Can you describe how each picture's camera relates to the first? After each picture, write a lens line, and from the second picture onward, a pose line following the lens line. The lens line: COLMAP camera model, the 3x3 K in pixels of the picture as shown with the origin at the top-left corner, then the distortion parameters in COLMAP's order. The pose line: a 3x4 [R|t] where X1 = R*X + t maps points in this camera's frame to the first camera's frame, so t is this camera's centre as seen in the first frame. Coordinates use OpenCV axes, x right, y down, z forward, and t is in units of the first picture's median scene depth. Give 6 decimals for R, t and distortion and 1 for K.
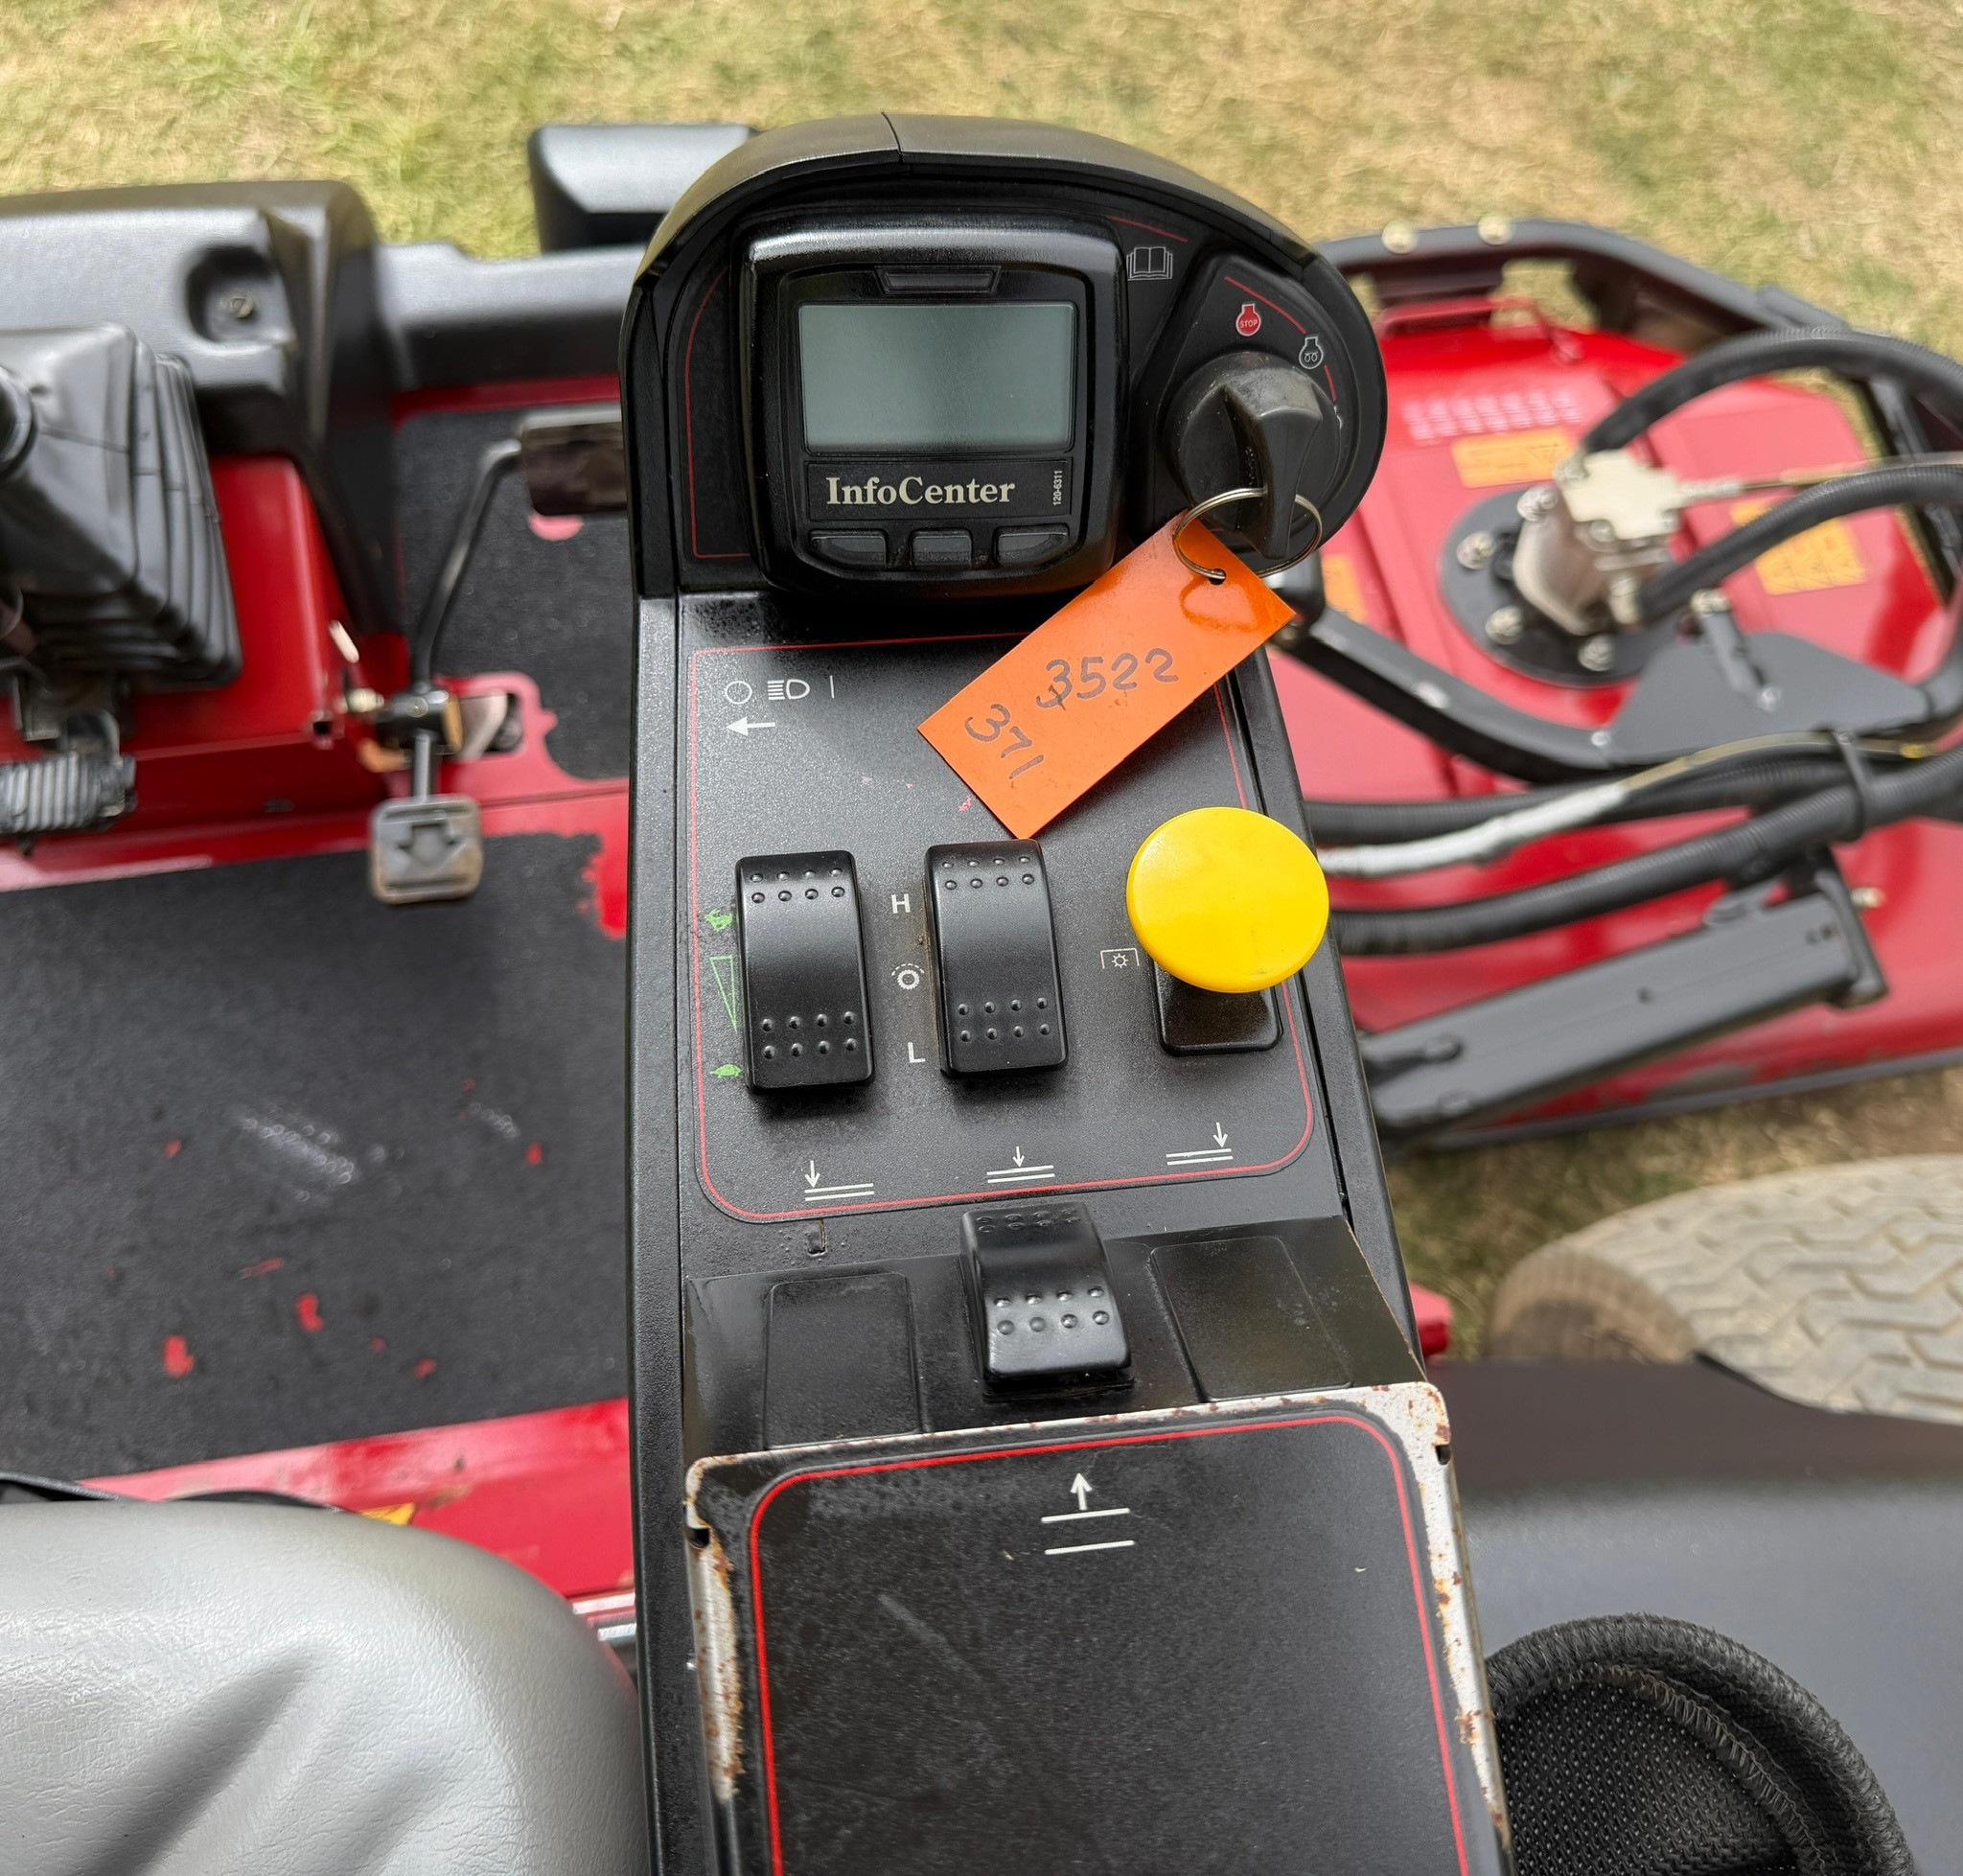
lens RADIAL K [[1998.8, 0, 981.5], [0, 1998.8, 938.0], [0, 0, 1]] dist [0.021332, -0.015298]
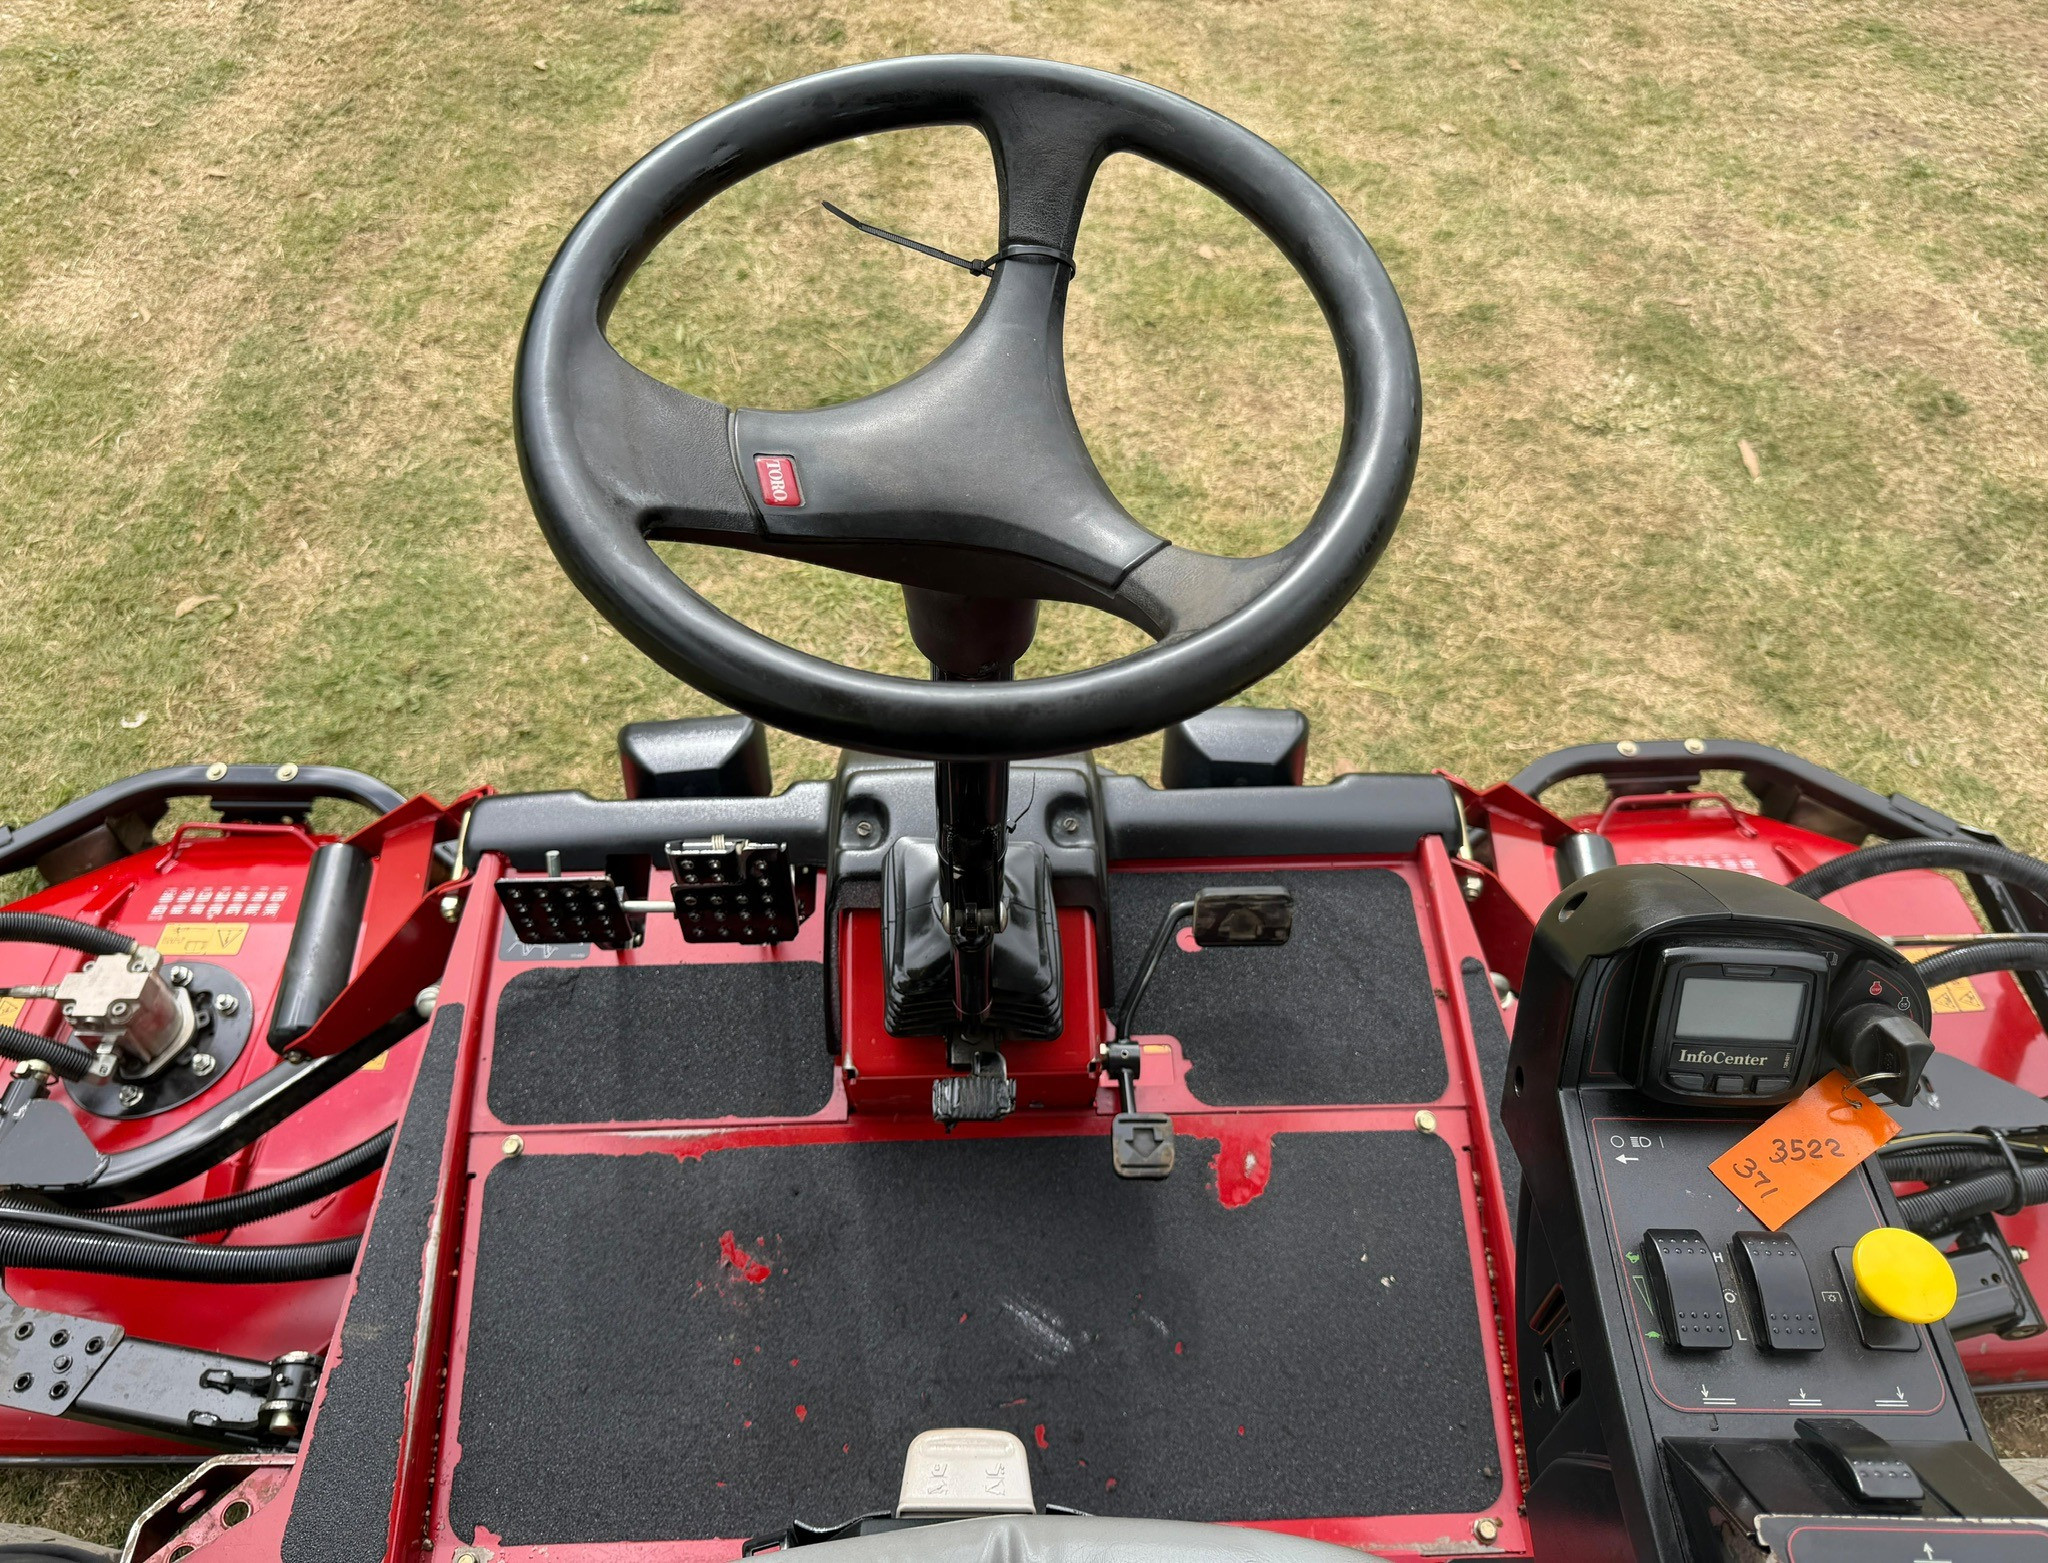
lens RADIAL K [[1548.2, 0, 1019.2], [0, 1548.2, 831.3], [0, 0, 1]] dist [0.129892, -0.138632]
pose [[0.992611, 0.071230, -0.098232, -0.109053], [-0.090860, 0.972893, -0.212658, -0.005427], [0.080421, 0.220012, 0.972176, -0.131524]]
